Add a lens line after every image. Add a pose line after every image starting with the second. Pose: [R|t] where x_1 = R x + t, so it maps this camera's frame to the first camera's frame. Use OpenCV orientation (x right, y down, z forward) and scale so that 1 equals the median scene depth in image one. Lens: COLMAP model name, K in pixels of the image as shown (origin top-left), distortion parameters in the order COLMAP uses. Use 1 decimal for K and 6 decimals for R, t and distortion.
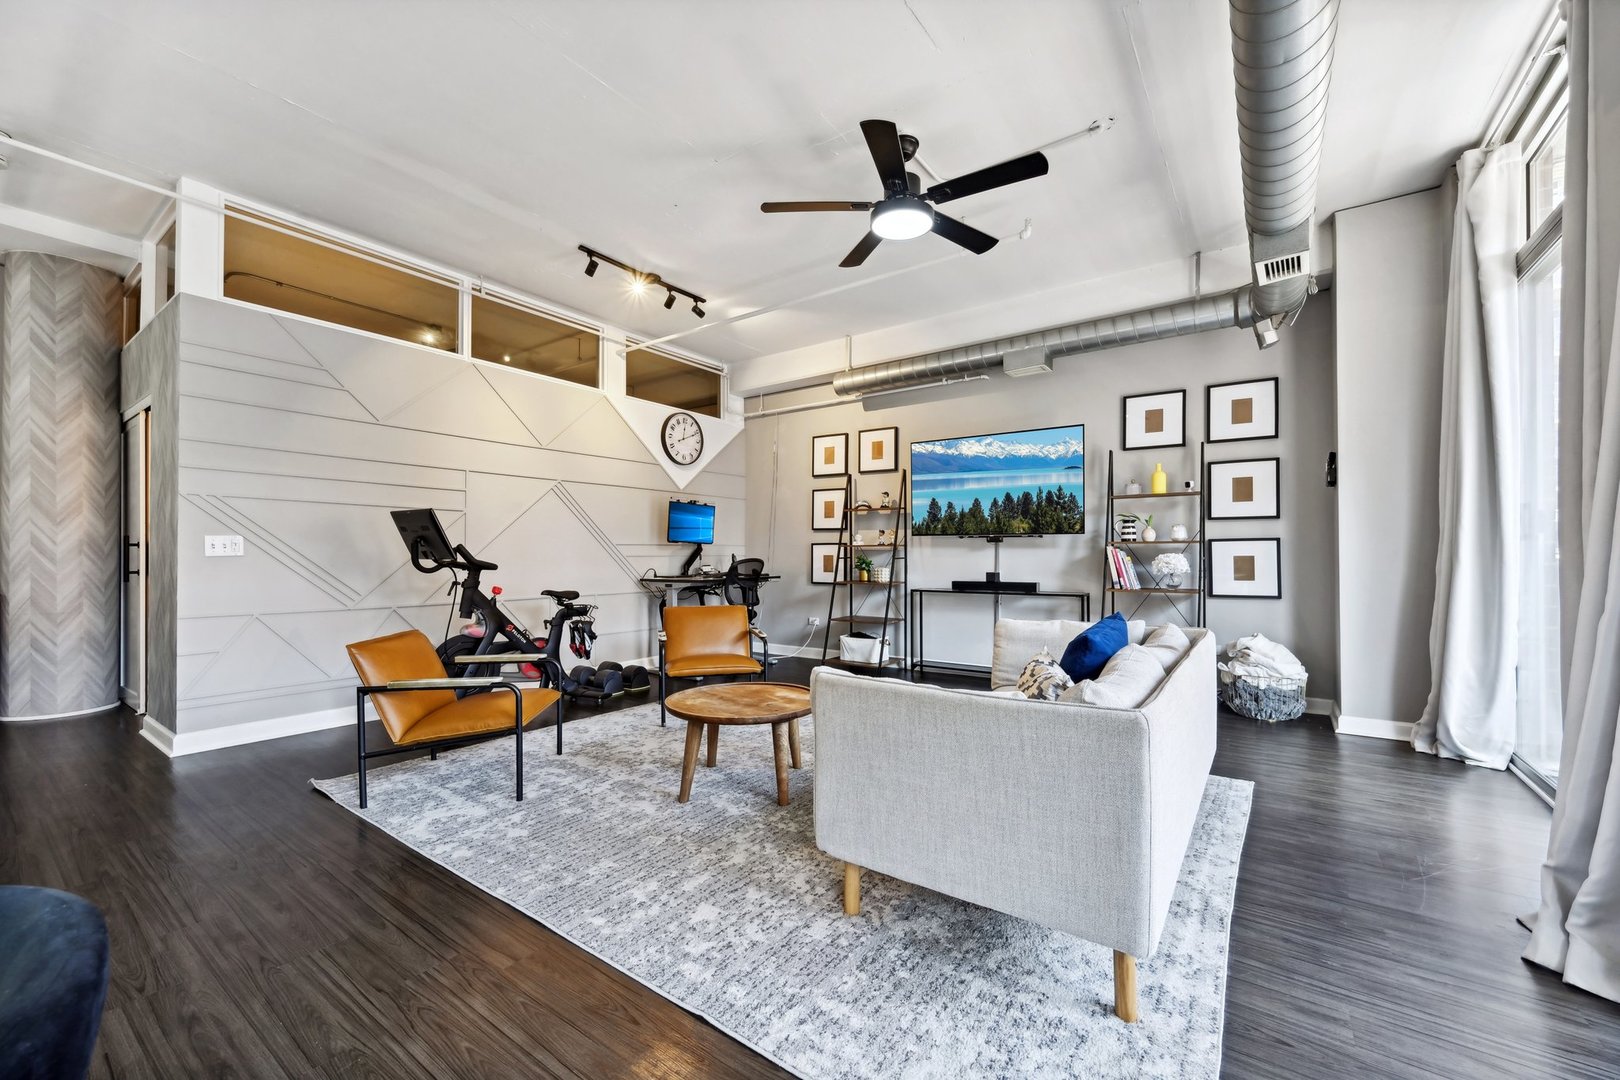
lens RADIAL K [[641.7, 0, 809.3], [0, 641.7, 535.3], [0, 0, 1]] dist [0.000037, 0.000029]
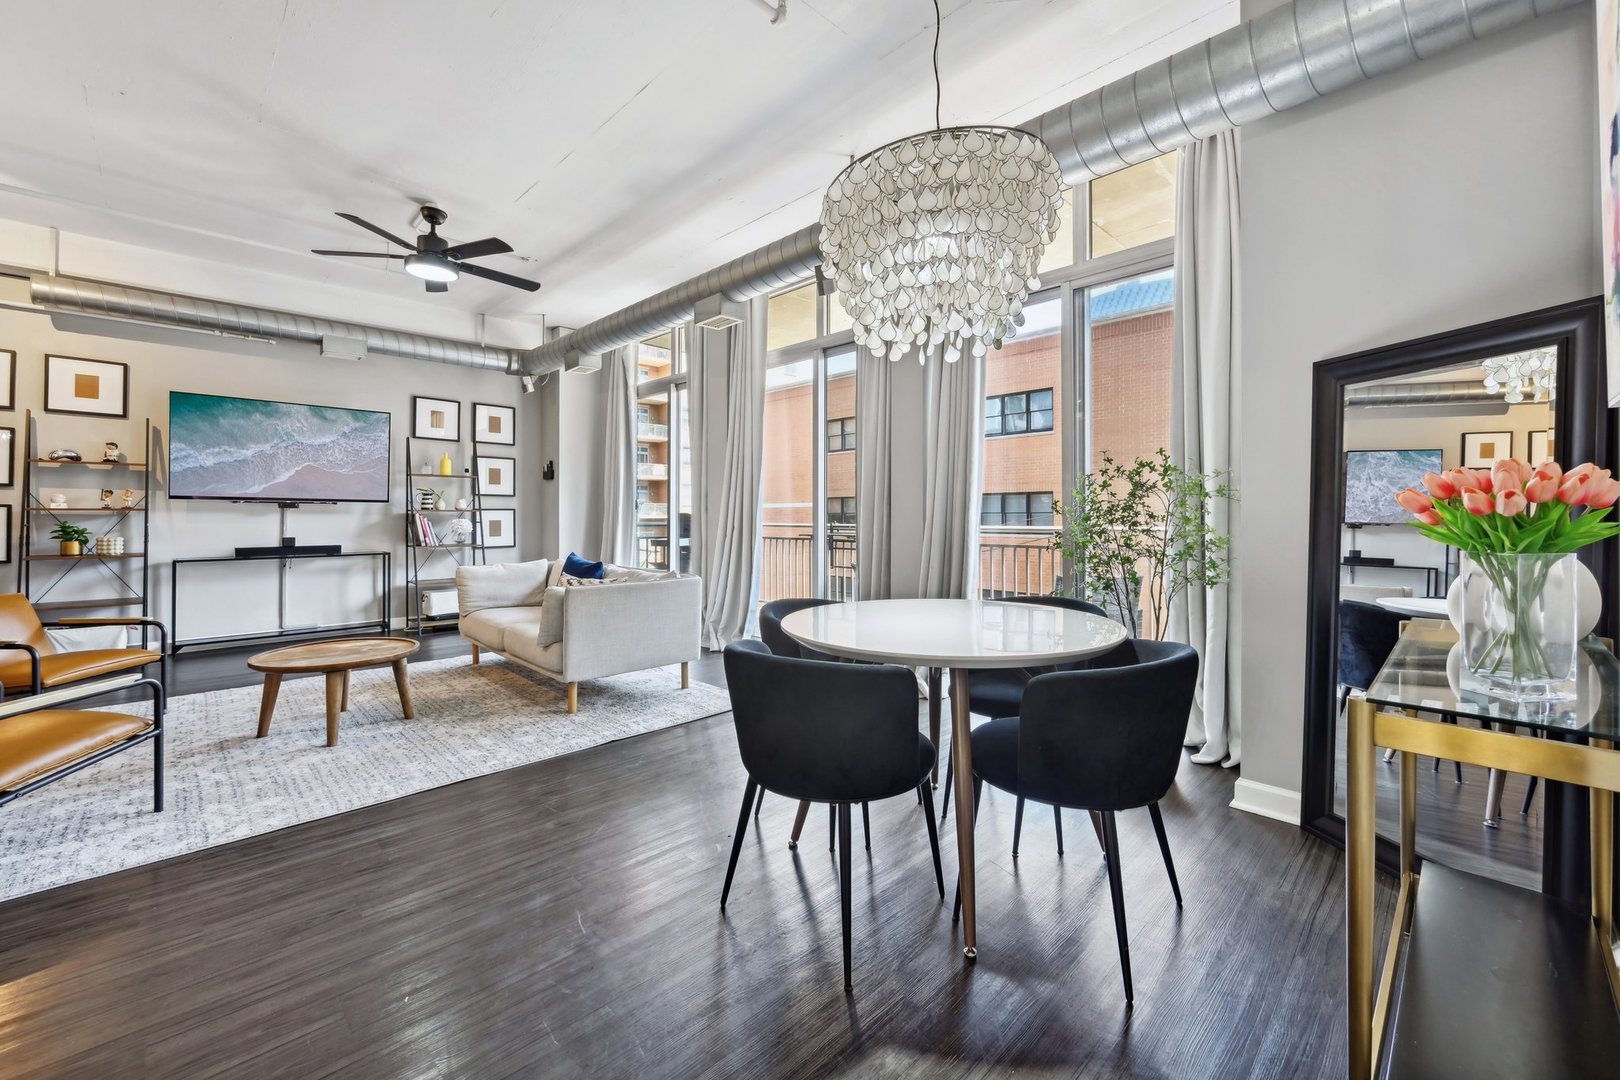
lens RADIAL K [[652.9, 0, 805.2], [0, 652.9, 537.3], [0, 0, 1]] dist [0.000193, 0.000083]
pose [[0.174916, -0.031174, 0.984090, -0.689436], [-0.030509, 0.998847, 0.037065, -0.007198], [-0.984111, -0.036507, 0.173763, 0.006627]]
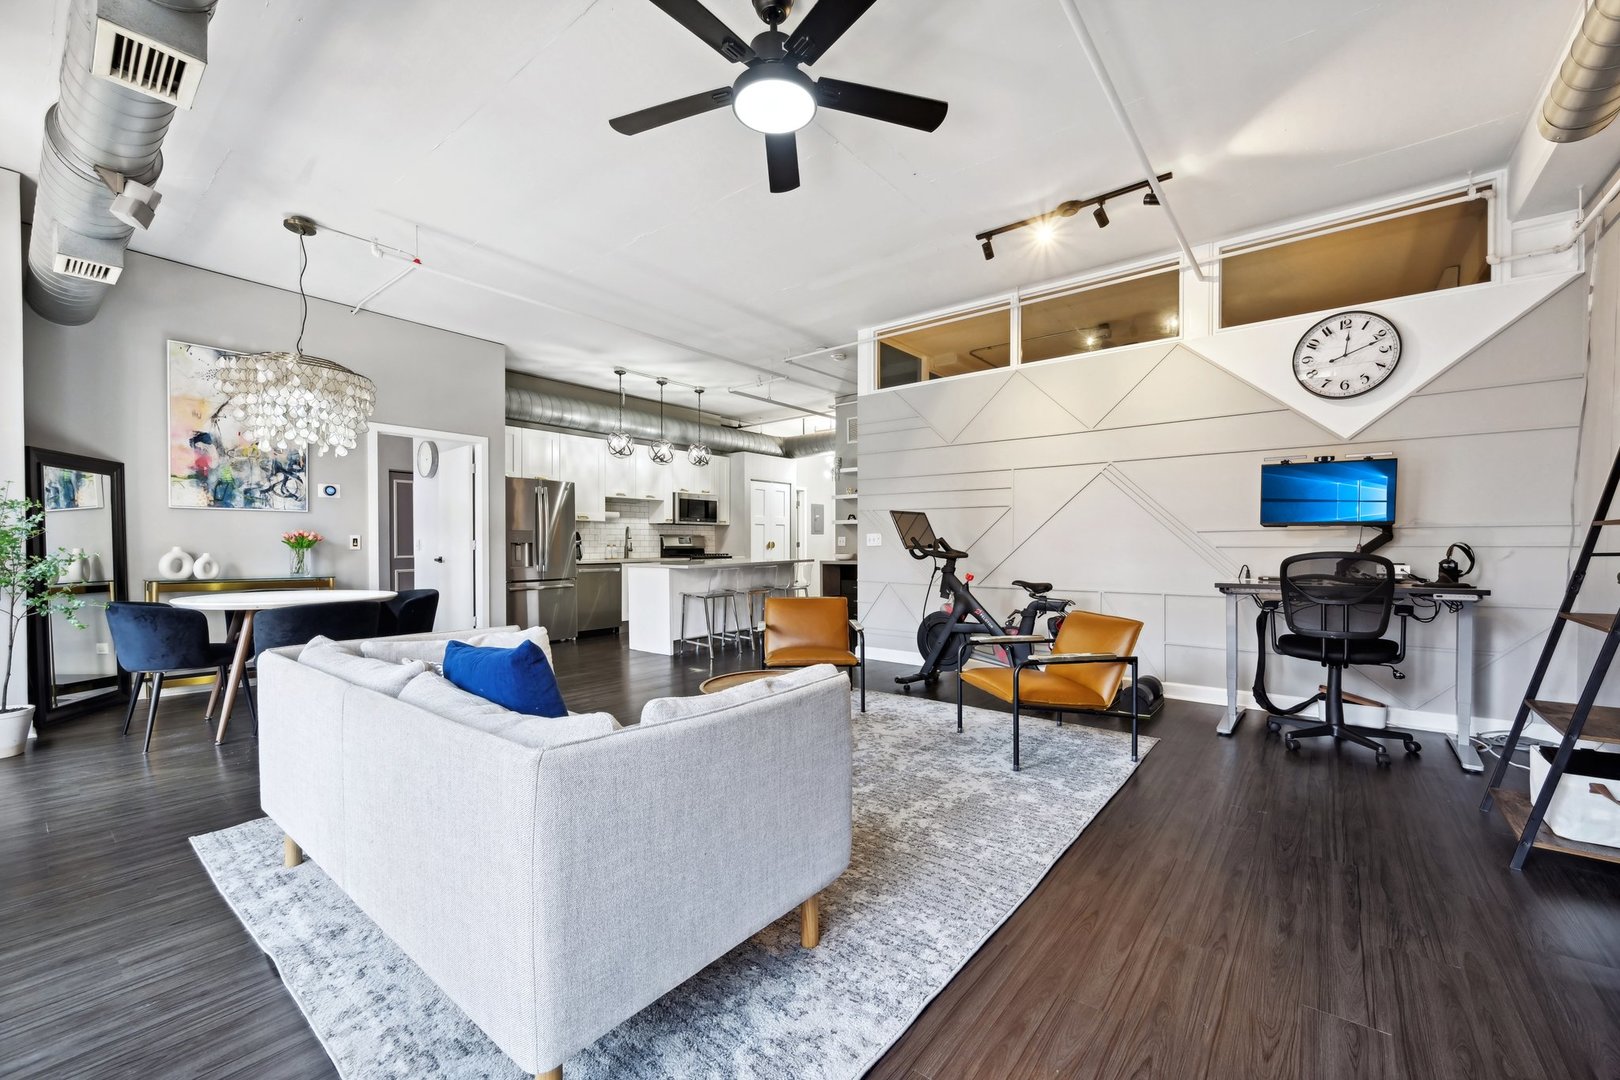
lens RADIAL K [[644.2, 0, 821.3], [0, 644.2, 544.0], [0, 0, 1]] dist [-0.000148, -0.000004]
pose [[-0.040696, 0.000972, -0.999171, 0.606344], [0.032946, 0.999457, -0.000370, 0.018059], [0.998628, -0.032933, -0.040706, 0.724986]]
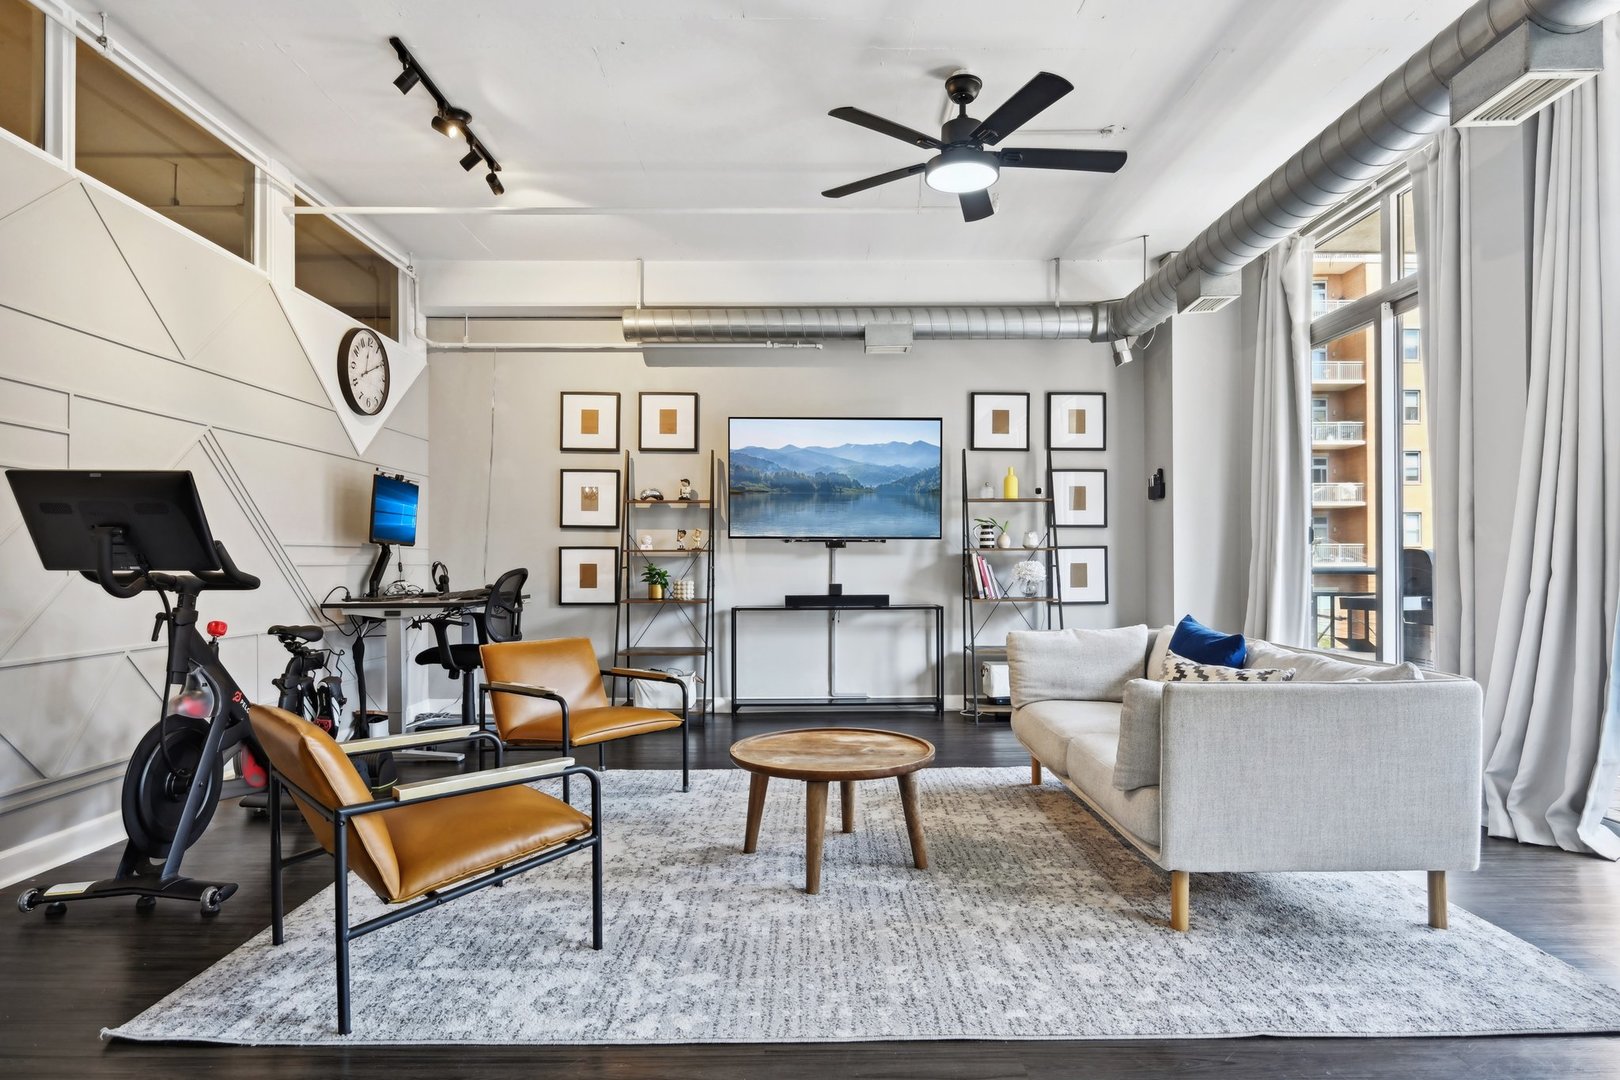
lens RADIAL K [[885.4, 0, 810.0], [0, 885.4, 540.0], [0, 0, 1]] dist [-0.000095, -0.001177]
pose [[0.808530, 0.014996, 0.588264, -0.481334], [-0.015672, 0.999869, -0.003949, 0.006950], [-0.588247, -0.006026, 0.808659, 0.105360]]
